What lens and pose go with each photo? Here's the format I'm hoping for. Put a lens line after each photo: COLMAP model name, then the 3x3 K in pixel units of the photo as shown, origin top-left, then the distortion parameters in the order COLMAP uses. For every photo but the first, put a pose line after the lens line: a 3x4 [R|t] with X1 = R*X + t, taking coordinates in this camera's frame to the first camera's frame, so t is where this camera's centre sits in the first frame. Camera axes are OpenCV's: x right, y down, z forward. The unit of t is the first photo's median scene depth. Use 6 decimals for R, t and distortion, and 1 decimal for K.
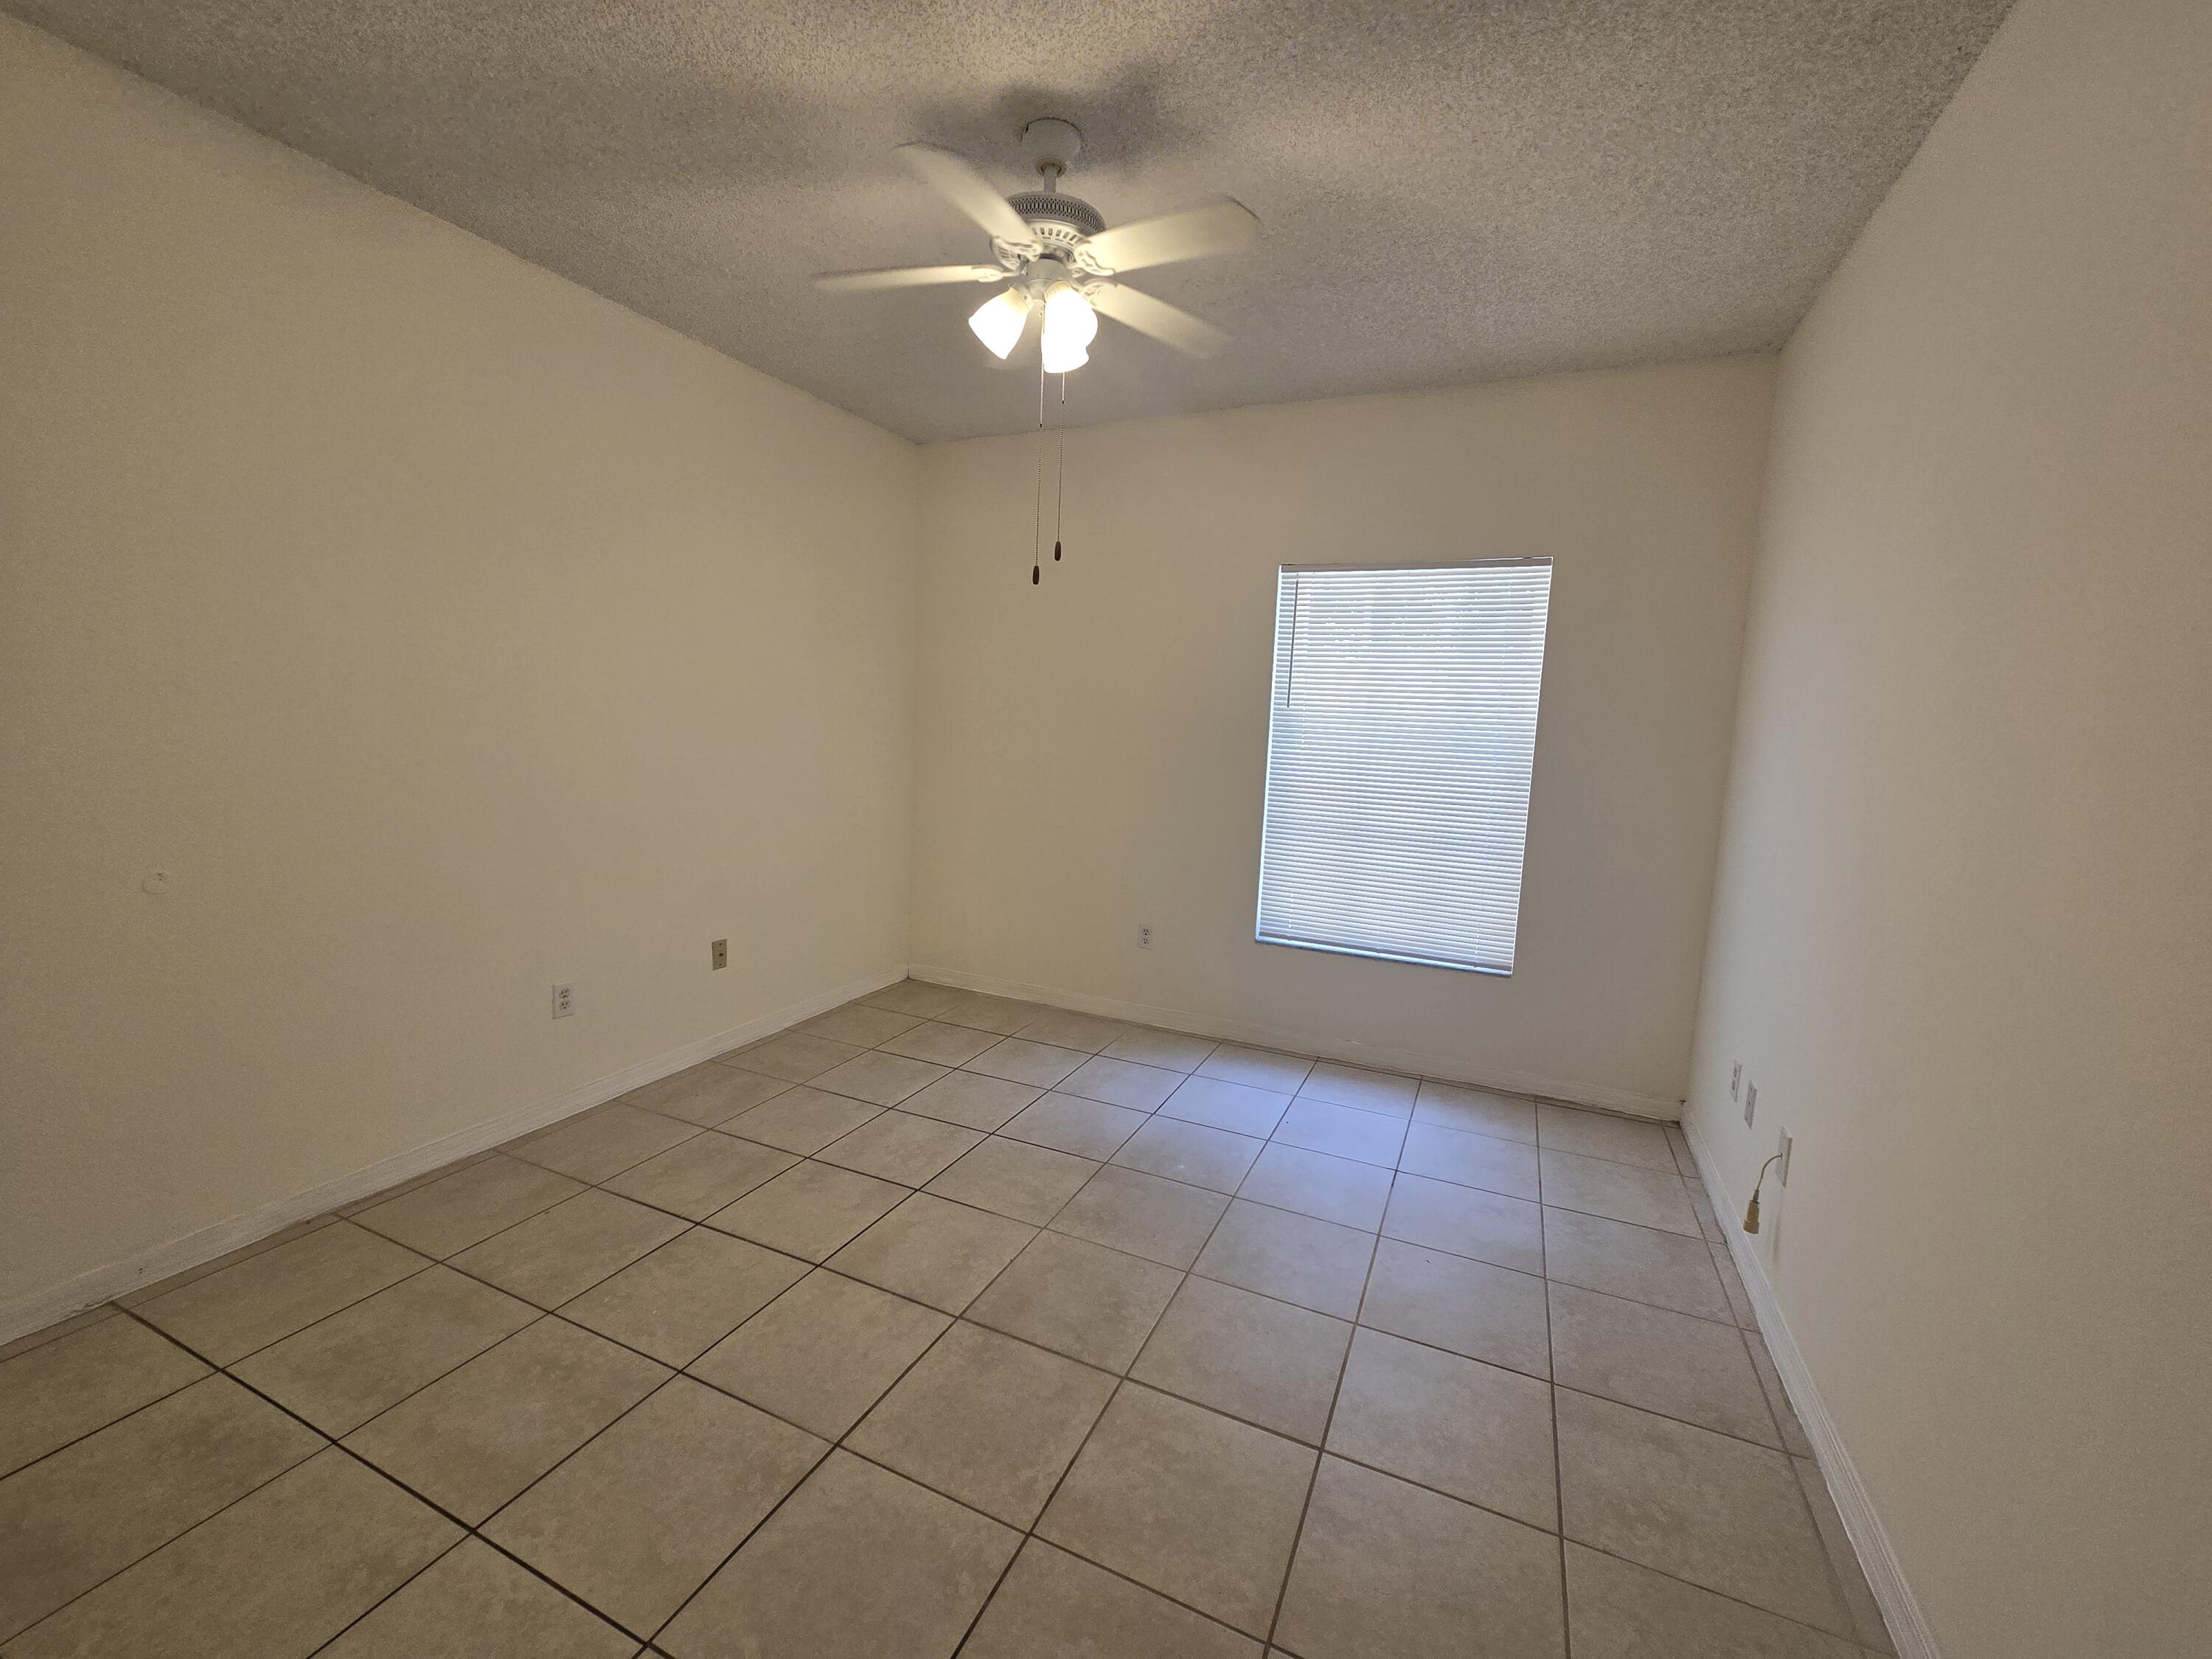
lens RADIAL K [[907.8, 0, 1106.0], [0, 907.8, 829.5], [0, 0, 1]] dist [0.001008, 0.000201]
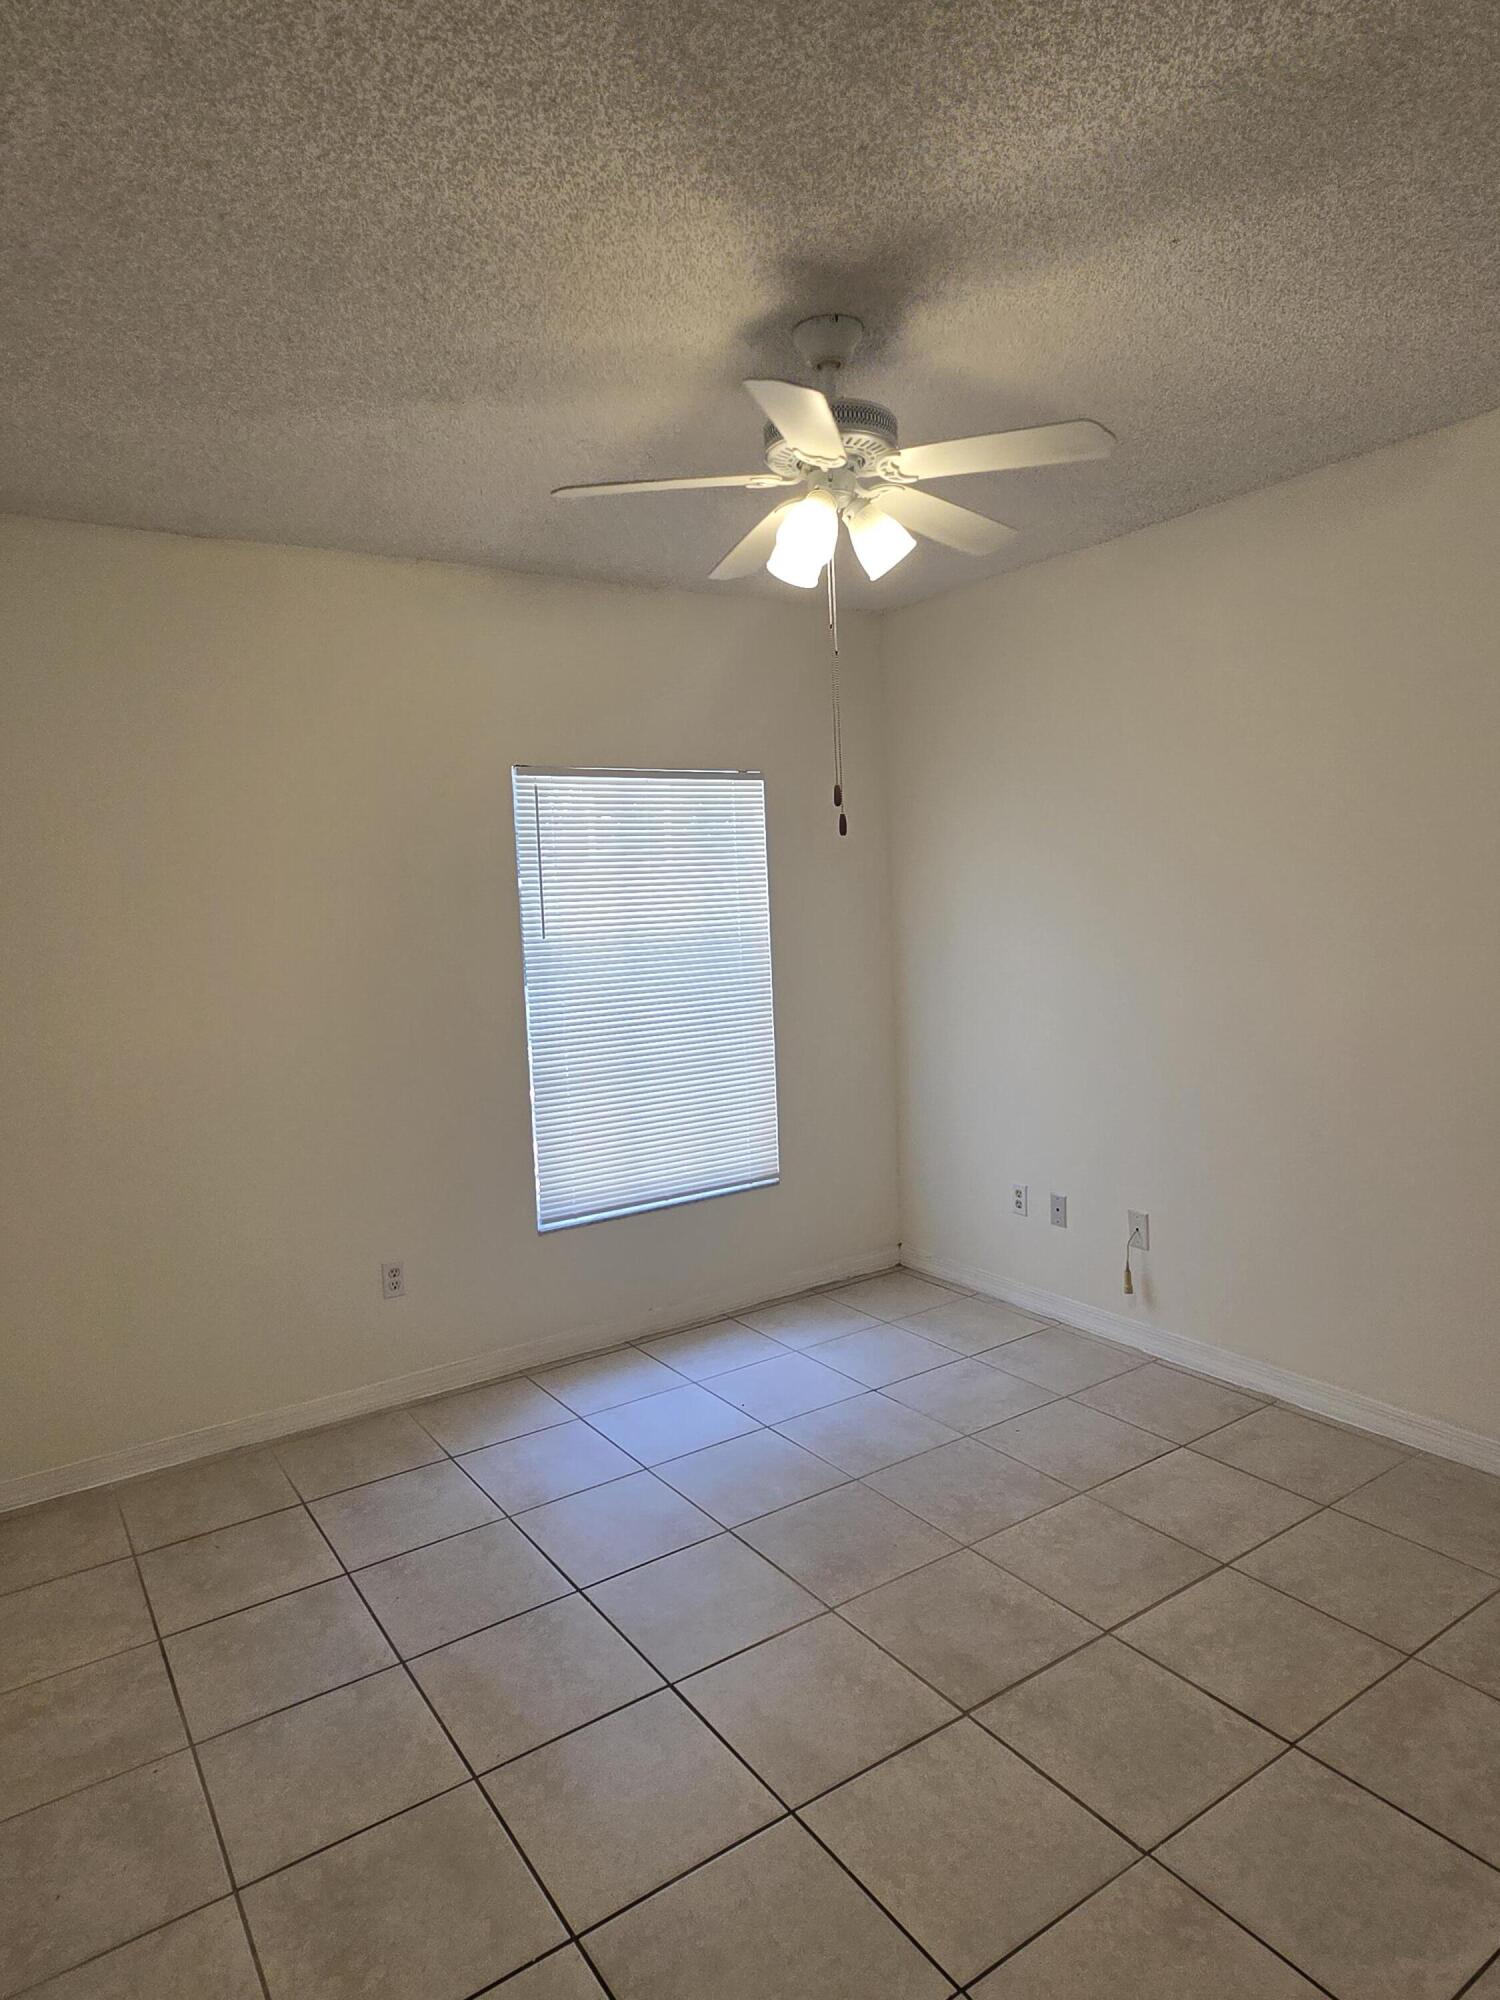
lens RADIAL K [[1173.5, 0, 750.0], [0, 1173.5, 1000.0], [0, 0, 1]] dist [0.000523, -0.000844]
pose [[0.525459, -0.140214, 0.839186, -0.654415], [0.167345, 0.984093, 0.059641, -0.123815], [-0.834200, 0.109095, 0.540564, 0.310870]]
